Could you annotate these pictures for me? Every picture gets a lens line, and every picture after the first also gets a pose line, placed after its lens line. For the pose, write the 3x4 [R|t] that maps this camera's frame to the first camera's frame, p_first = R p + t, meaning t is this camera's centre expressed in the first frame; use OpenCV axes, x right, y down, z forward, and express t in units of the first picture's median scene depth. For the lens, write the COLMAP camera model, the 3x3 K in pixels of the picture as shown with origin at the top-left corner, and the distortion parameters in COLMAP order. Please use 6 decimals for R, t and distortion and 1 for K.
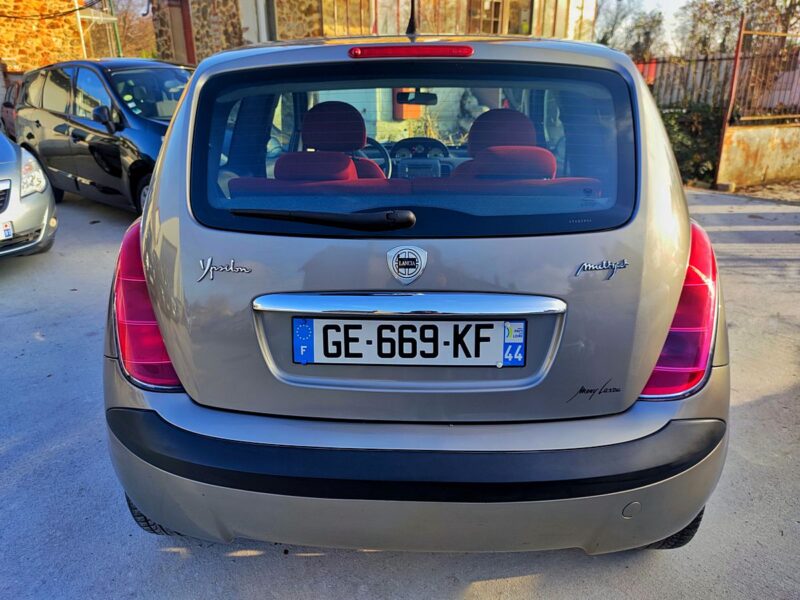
lens RADIAL K [[585.2, 0, 398.1], [0, 585.2, 305.3], [0, 0, 1]] dist [0.030001, -0.012014]
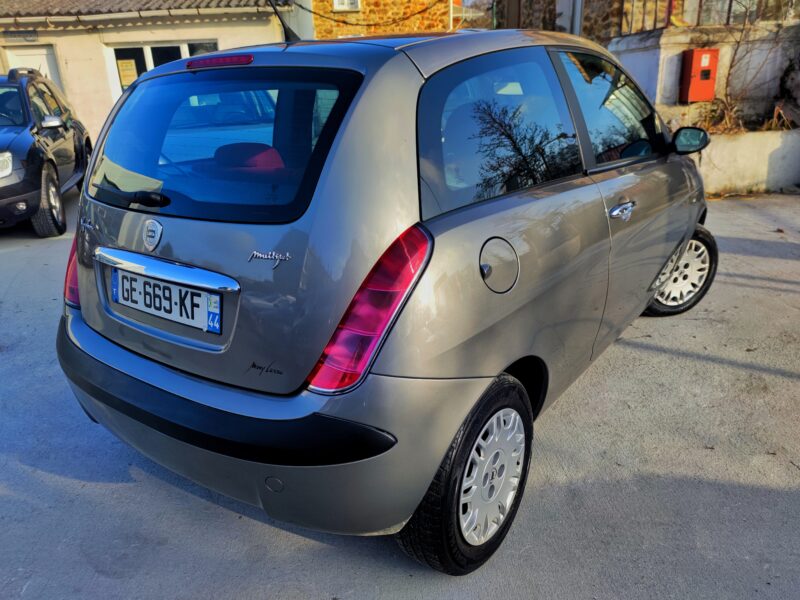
lens RADIAL K [[585.2, 0, 404.1], [0, 585.2, 296.8], [0, 0, 1]] dist [0.030001, -0.012014]
pose [[0.838694, 0.156141, -0.521740, 0.506850], [-0.149713, 0.987211, 0.054780, -0.039545], [0.523621, 0.032168, 0.851344, 0.092094]]
